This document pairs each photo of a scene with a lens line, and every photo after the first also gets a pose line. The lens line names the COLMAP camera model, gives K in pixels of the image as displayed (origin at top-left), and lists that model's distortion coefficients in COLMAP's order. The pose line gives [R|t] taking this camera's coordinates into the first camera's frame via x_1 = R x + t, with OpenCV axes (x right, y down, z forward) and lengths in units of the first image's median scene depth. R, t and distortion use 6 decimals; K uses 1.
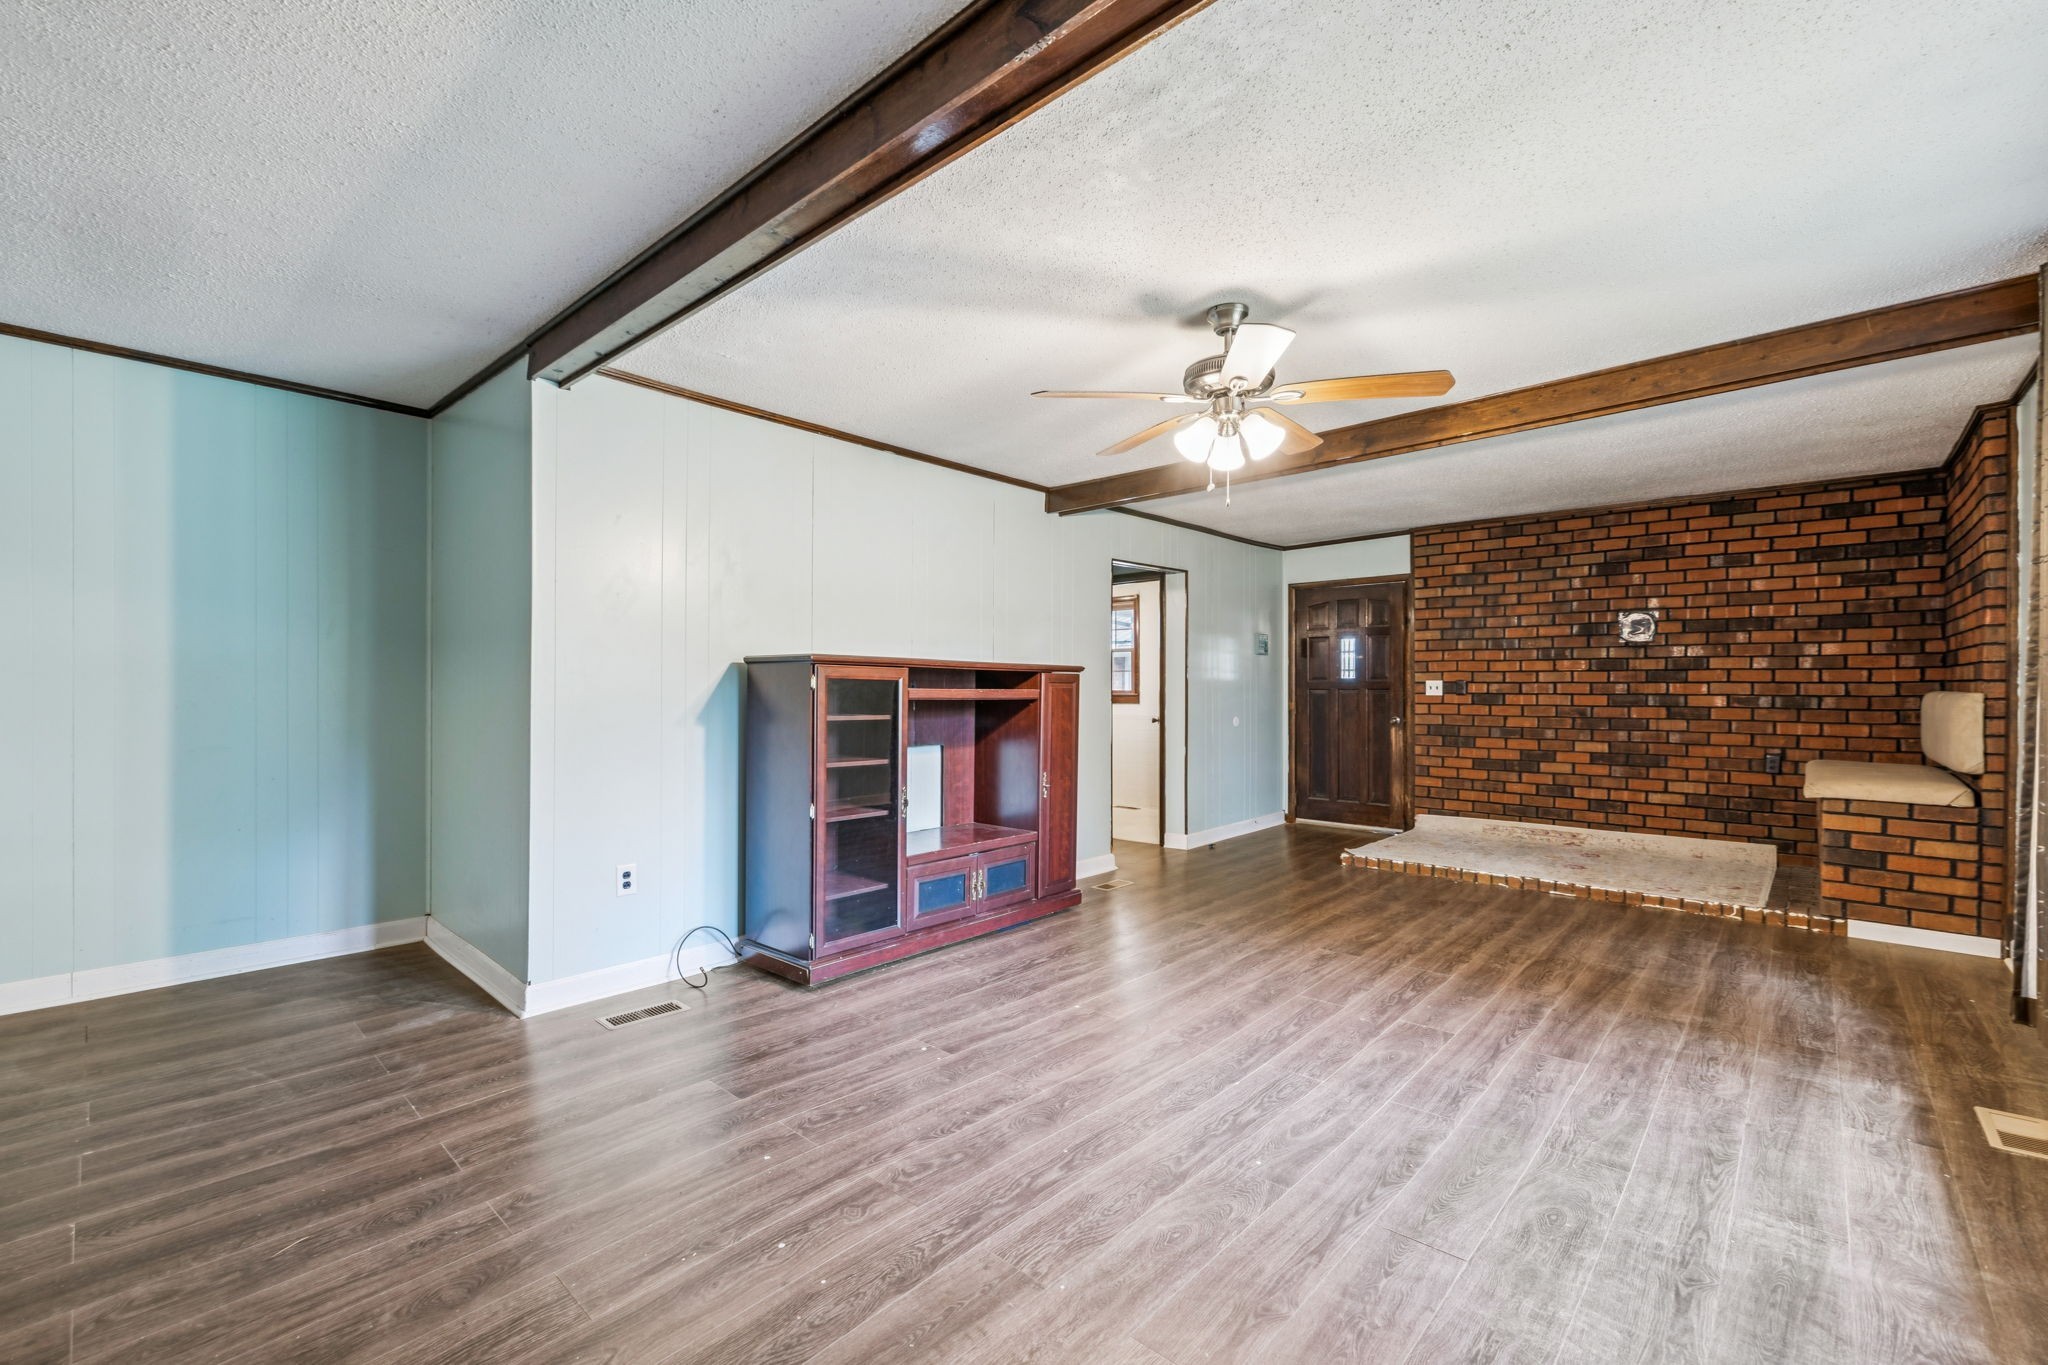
lens RADIAL K [[861.3, 0, 1021.2], [0, 861.3, 690.3], [0, 0, 1]] dist [0.000125, -0.000256]
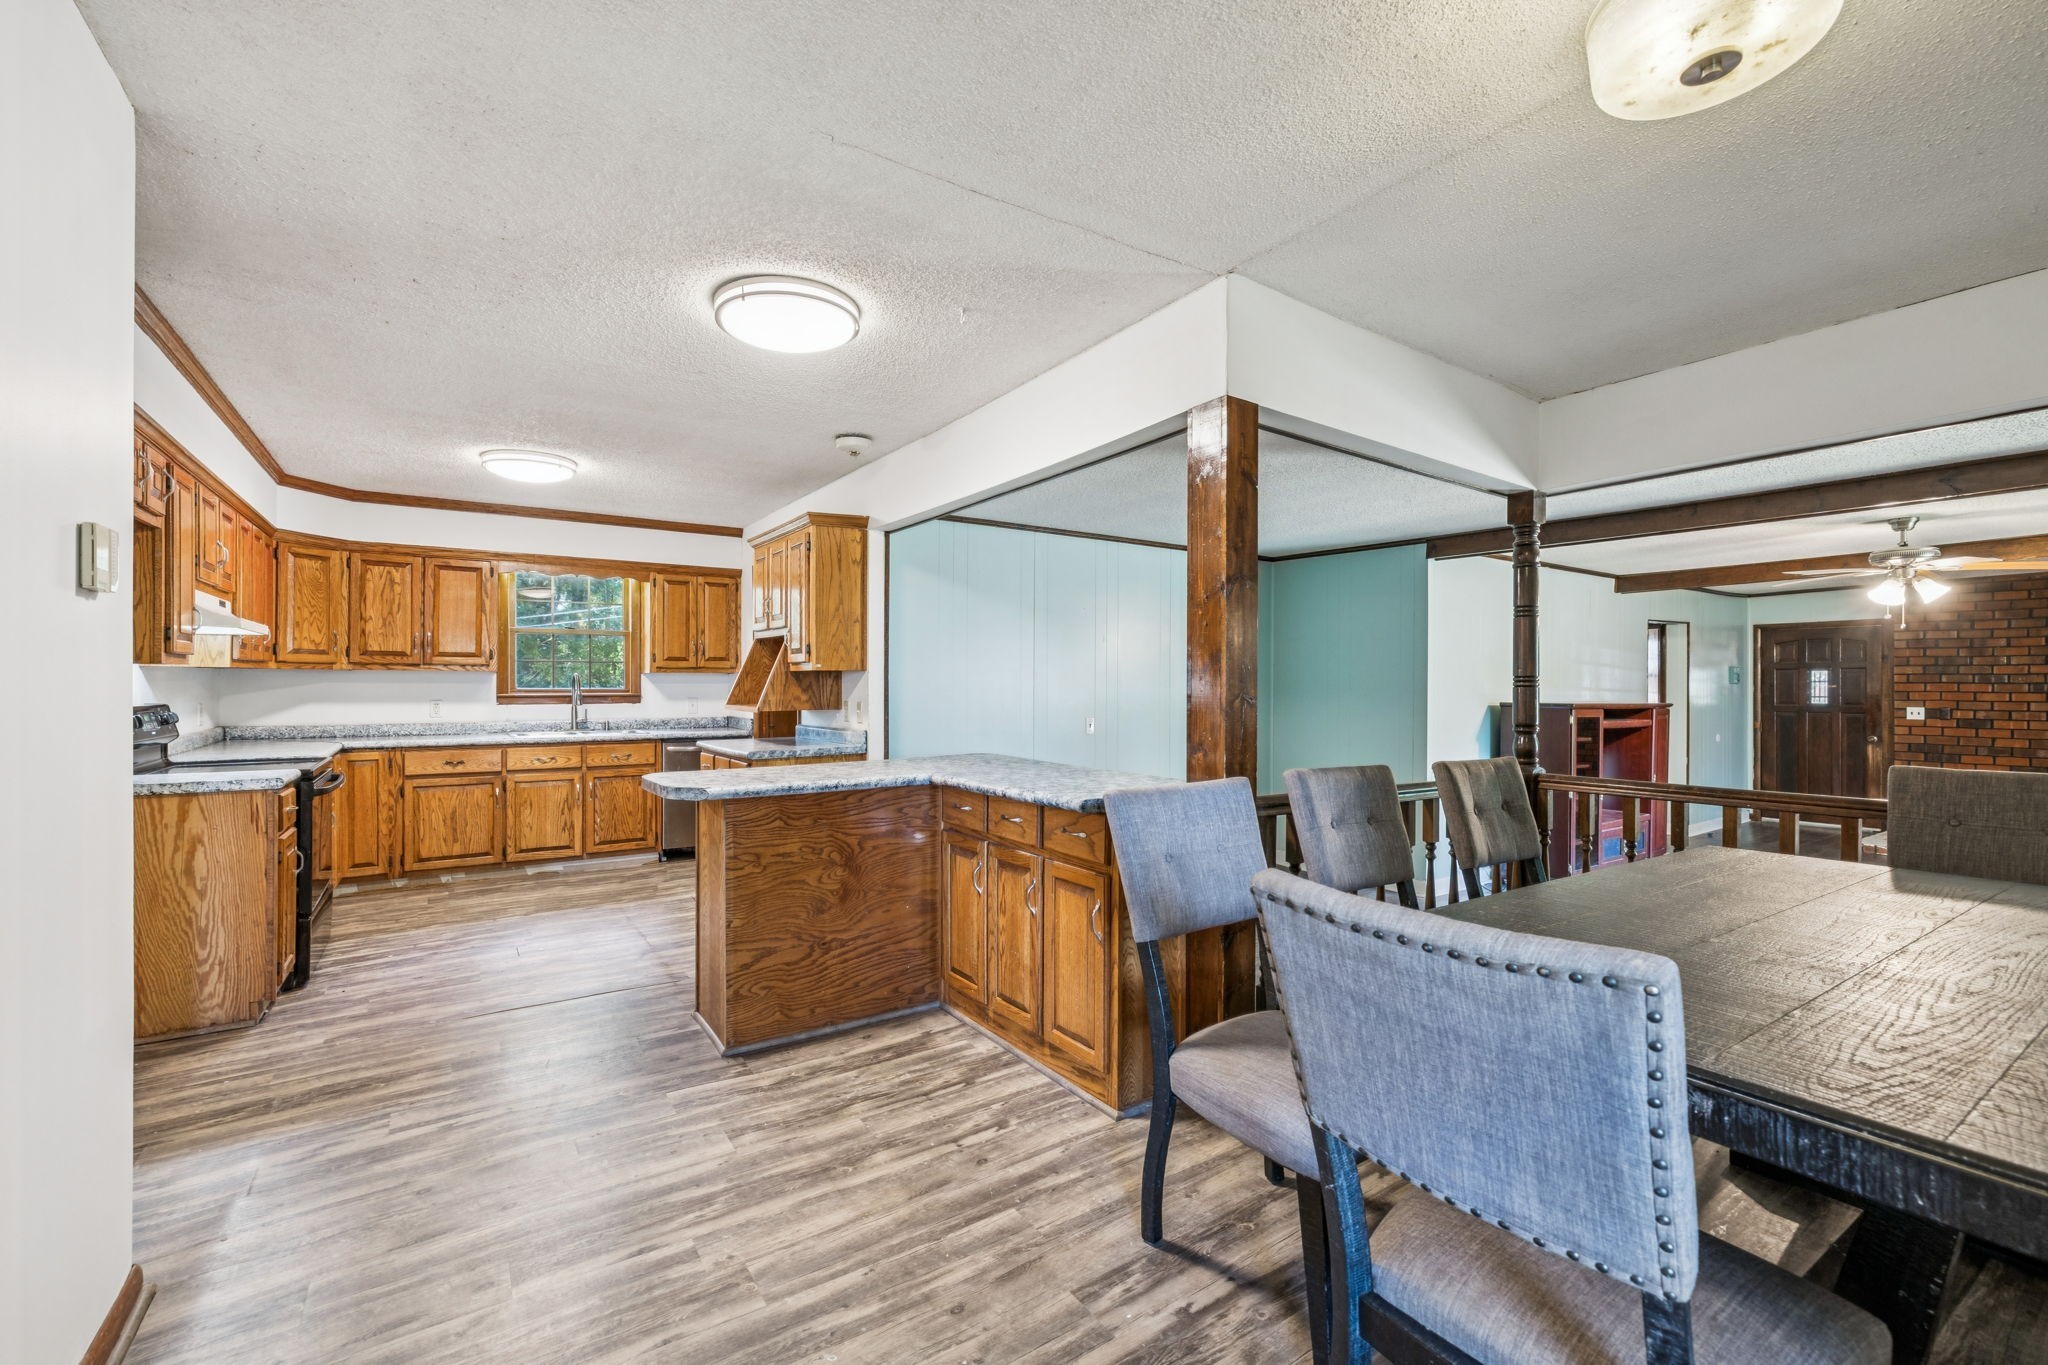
lens RADIAL K [[861.3, 0, 1021.8], [0, 861.3, 688.8], [0, 0, 1]] dist [0.000125, -0.000256]
pose [[0.971045, 0.001363, -0.238894, -0.533408], [-0.001416, 0.999999, -0.000052, -0.041589], [0.238894, 0.000389, 0.971046, -0.566165]]
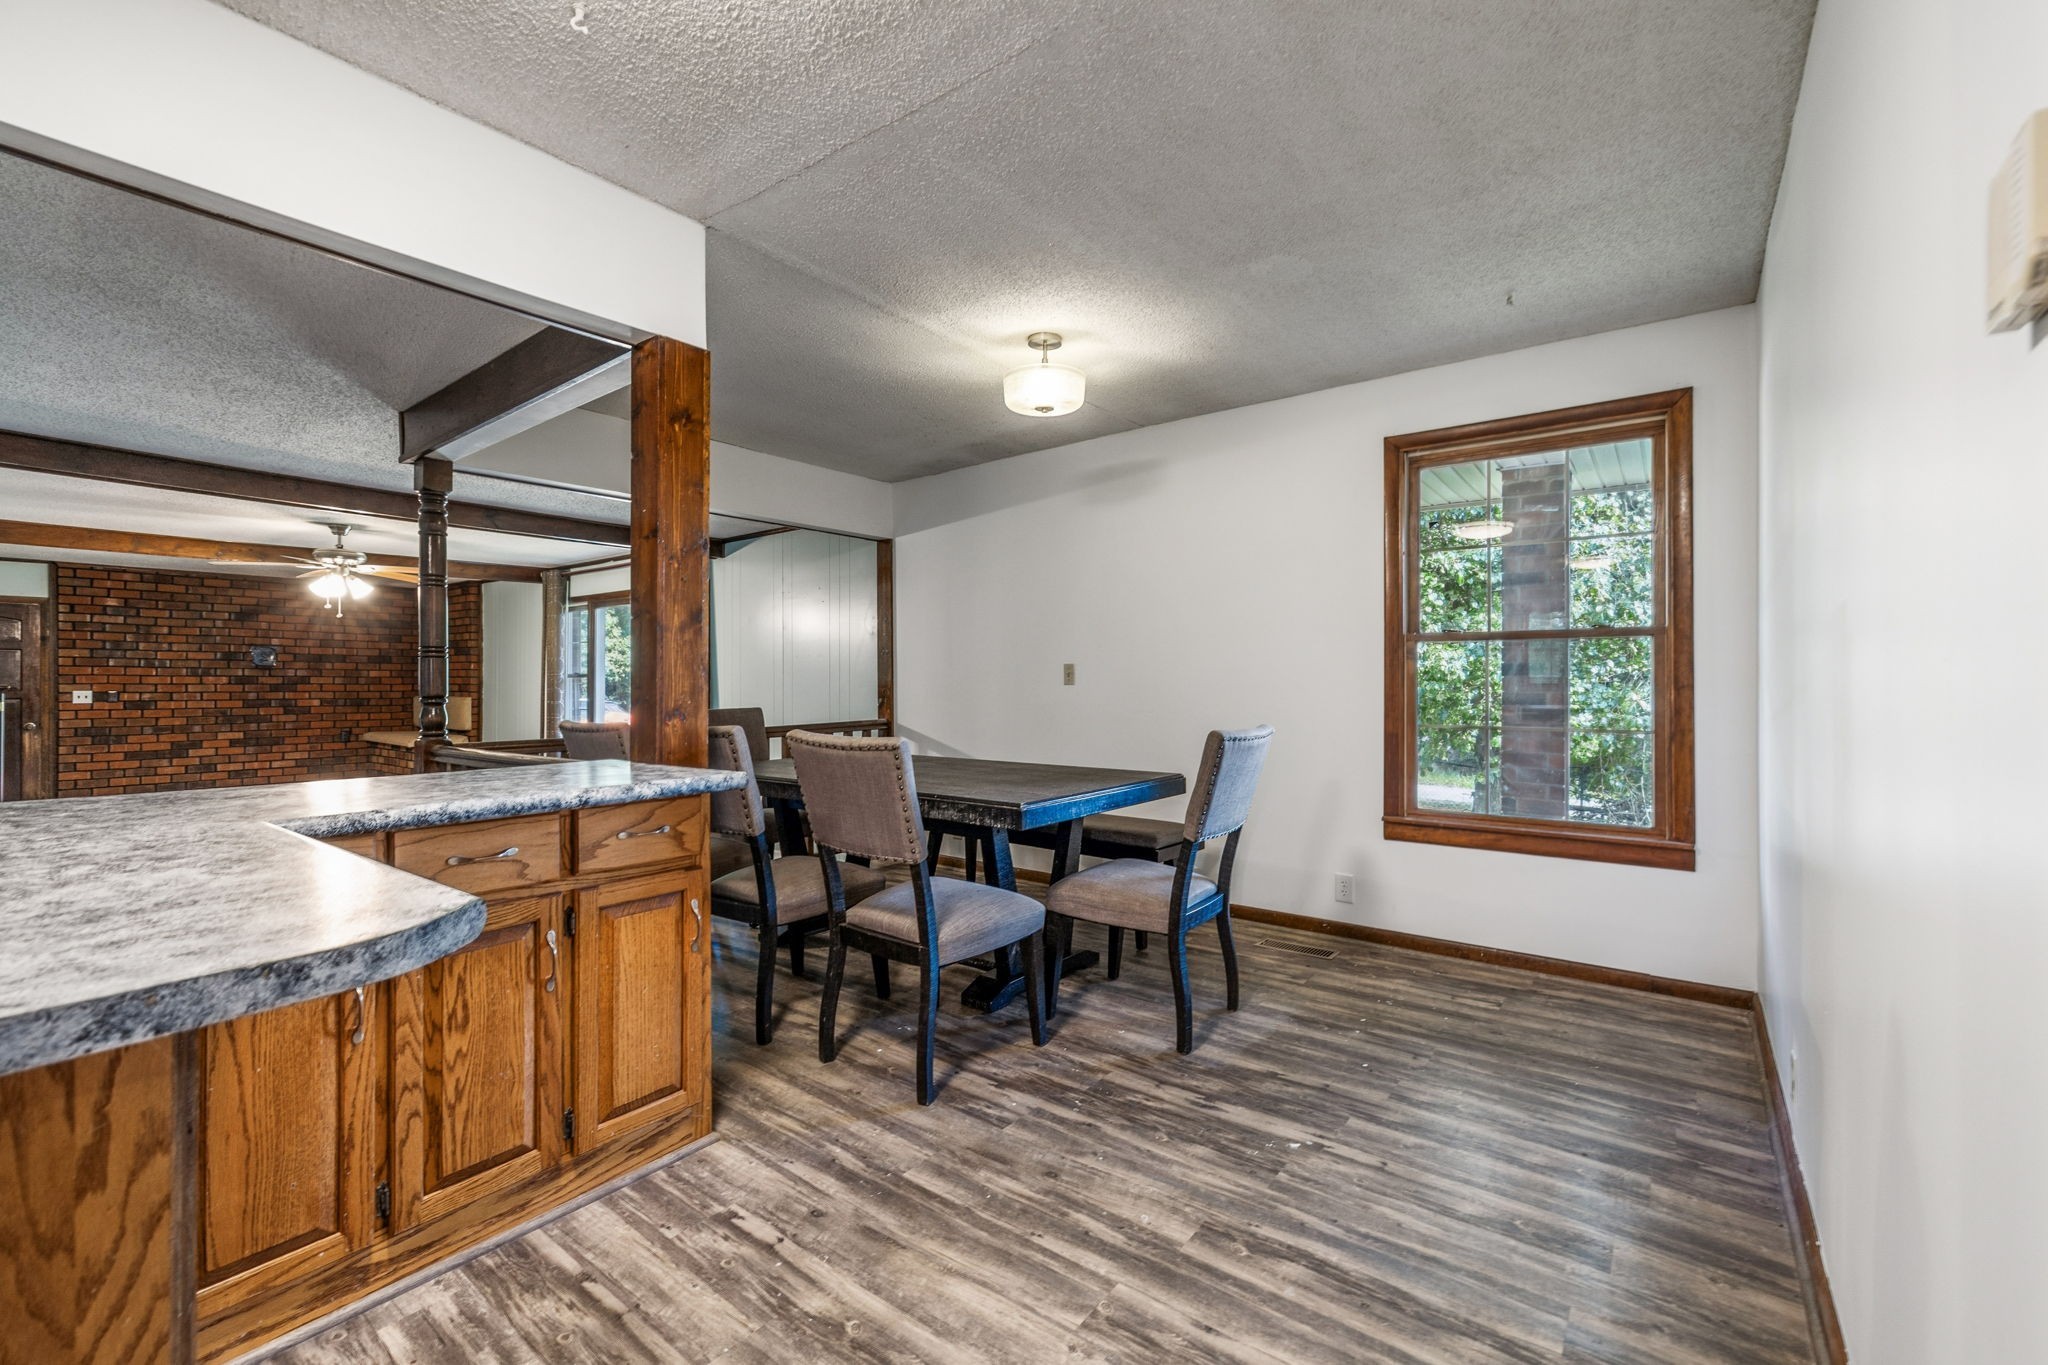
lens RADIAL K [[861.3, 0, 1028.4], [0, 861.3, 675.2], [0, 0, 1]] dist [0.000125, -0.000256]
pose [[-0.096364, 0.006956, 0.995322, -0.983898], [0.002156, 0.999975, -0.006779, -0.025823], [-0.995344, 0.001492, -0.096376, -0.231322]]
